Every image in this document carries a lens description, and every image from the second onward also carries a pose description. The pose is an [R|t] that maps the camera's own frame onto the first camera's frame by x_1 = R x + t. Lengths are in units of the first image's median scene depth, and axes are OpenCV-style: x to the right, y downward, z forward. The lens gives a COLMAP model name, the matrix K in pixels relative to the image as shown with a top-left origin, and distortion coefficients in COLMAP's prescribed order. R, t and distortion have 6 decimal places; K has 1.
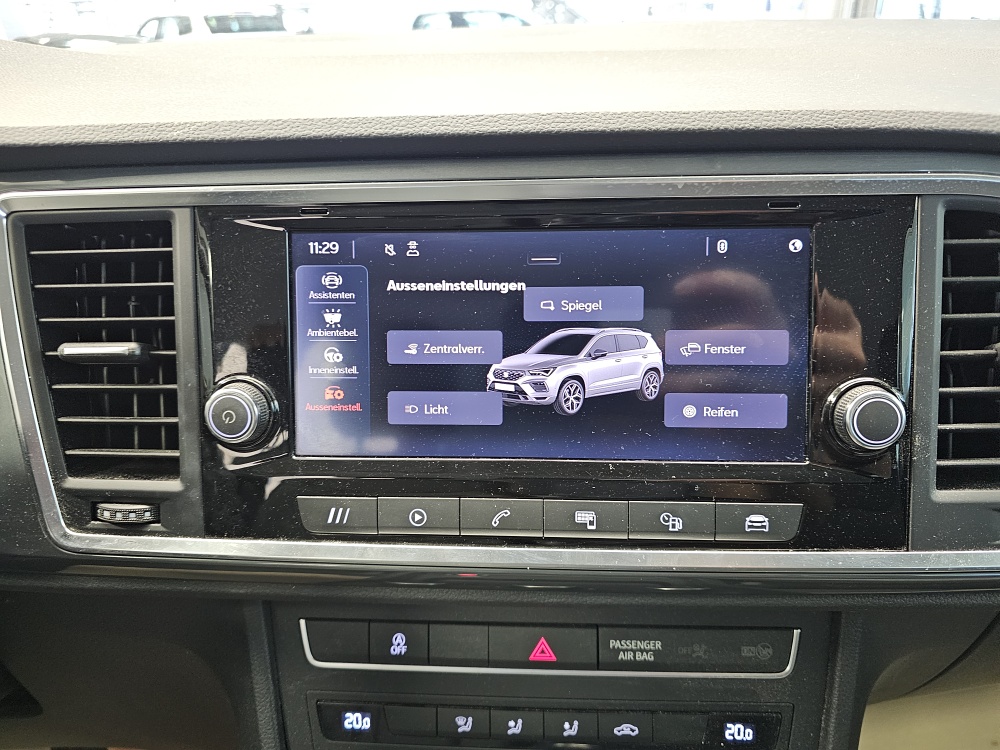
lens RADIAL K [[695.9, 0, 497.7], [0, 695.9, 369.5], [0, 0, 1]] dist [0.017148, -0.041421]
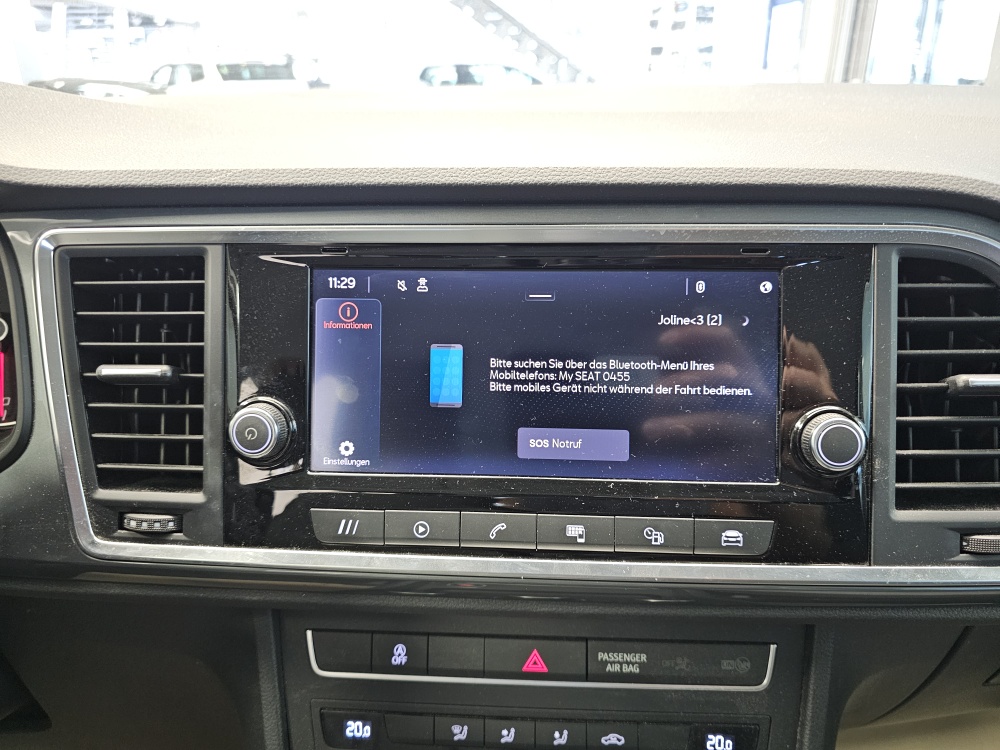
lens RADIAL K [[691.9, 0, 500.1], [0, 691.9, 373.7], [0, 0, 1]] dist [0.021960, -0.045282]
pose [[0.999865, 0.015558, 0.005225, -0.001273], [-0.015243, 0.998331, -0.055697, 0.027483], [-0.006083, 0.055610, 0.998434, -0.092957]]
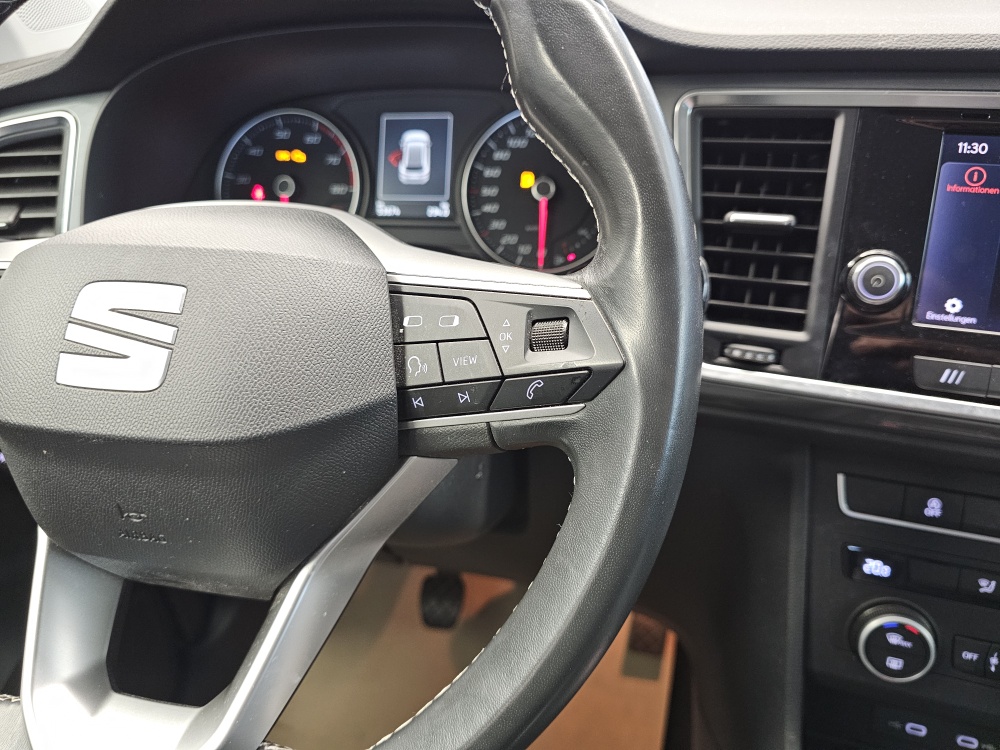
lens RADIAL K [[702.2, 0, 502.4], [0, 702.2, 372.2], [0, 0, 1]] dist [0.028325, -0.051581]
pose [[0.956835, 0.134180, -0.257803, -0.646897], [-0.122434, 0.990590, 0.061161, 0.221219], [0.263584, -0.026957, 0.964260, -0.351764]]
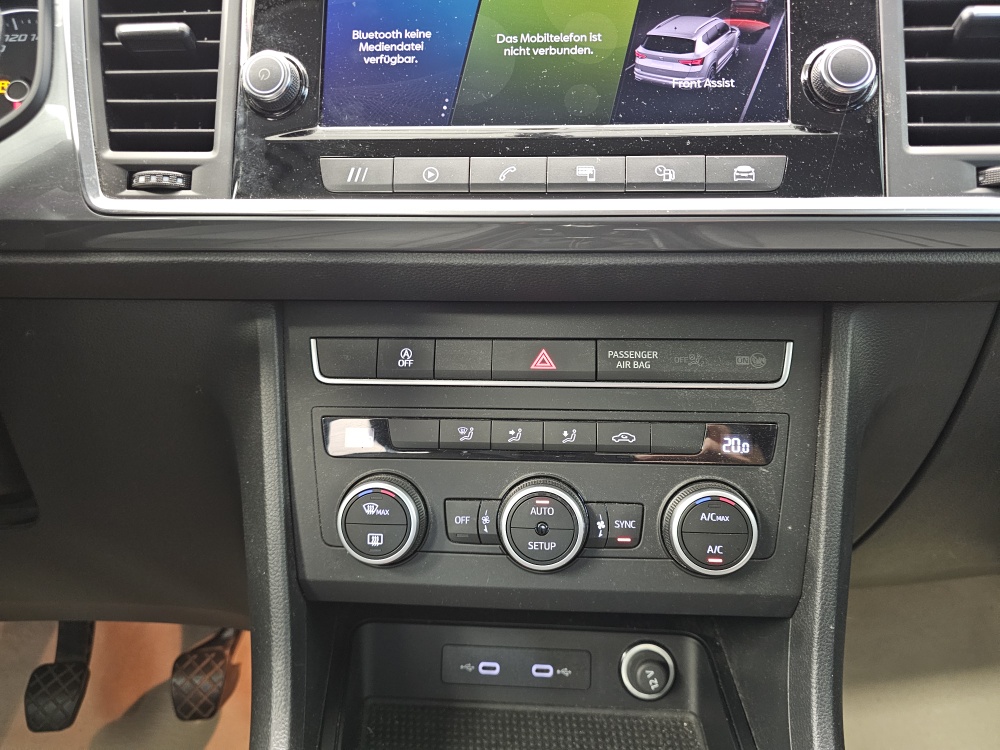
lens RADIAL K [[695.8, 0, 499.1], [0, 695.8, 376.0], [0, 0, 1]] dist [0.041059, -0.066464]
pose [[0.999637, 0.026187, -0.006354, 0.006501], [-0.026839, 0.988606, -0.148113, 0.668010], [0.002403, 0.148229, 0.988950, -0.026352]]
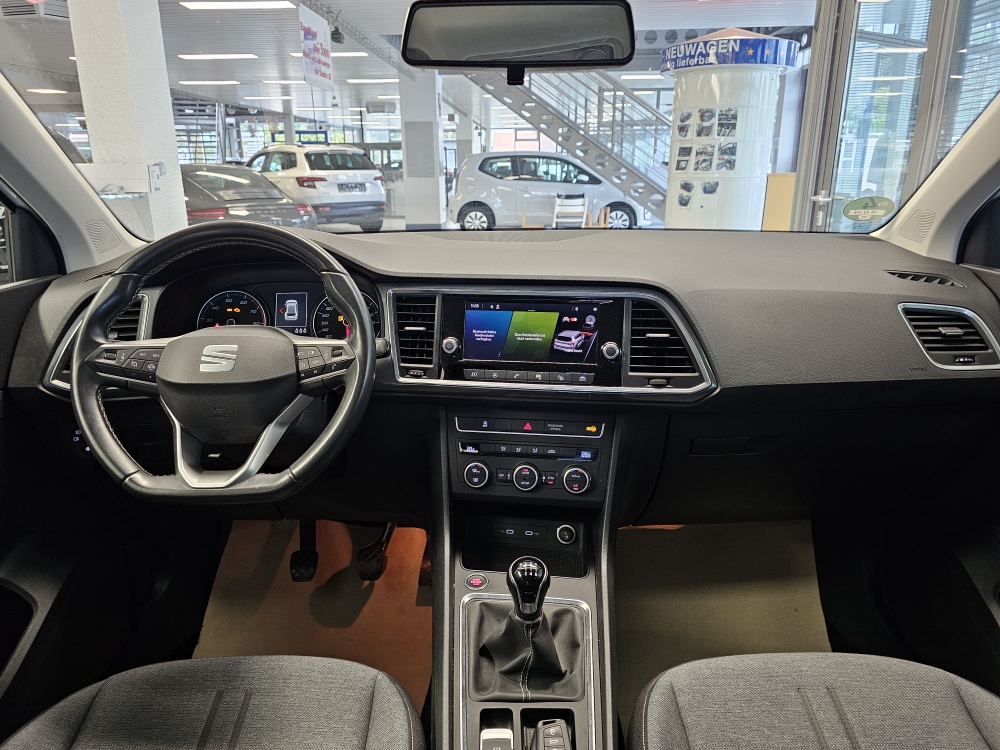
lens RADIAL K [[673.1, 0, 500.2], [0, 673.1, 371.0], [0, 0, 1]] dist [0.075673, -0.084186]
pose [[0.996616, 0.047466, -0.067113, 0.156855], [-0.057441, 0.986159, -0.155532, 0.746790], [0.058801, 0.158861, 0.985548, -2.583761]]
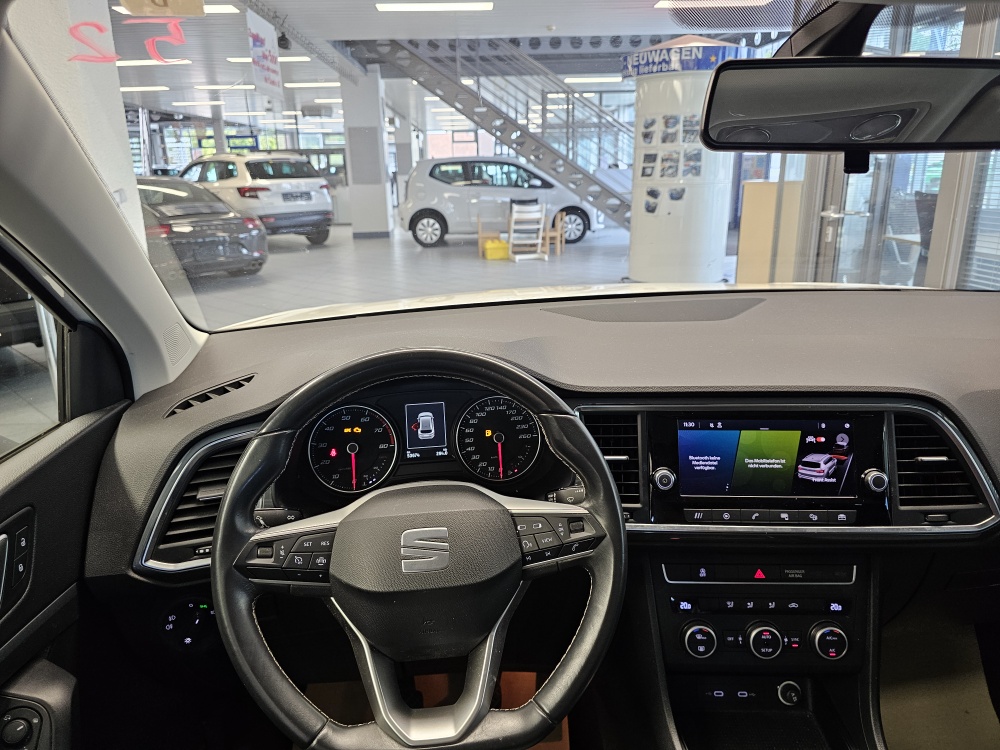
lens RADIAL K [[676.2, 0, 498.6], [0, 676.2, 366.4], [0, 0, 1]] dist [0.061431, -0.075065]
pose [[0.999821, 0.004990, 0.018270, -1.121518], [-0.001918, 0.986385, -0.164444, 0.062458], [-0.018842, 0.164379, 0.986217, -1.915721]]
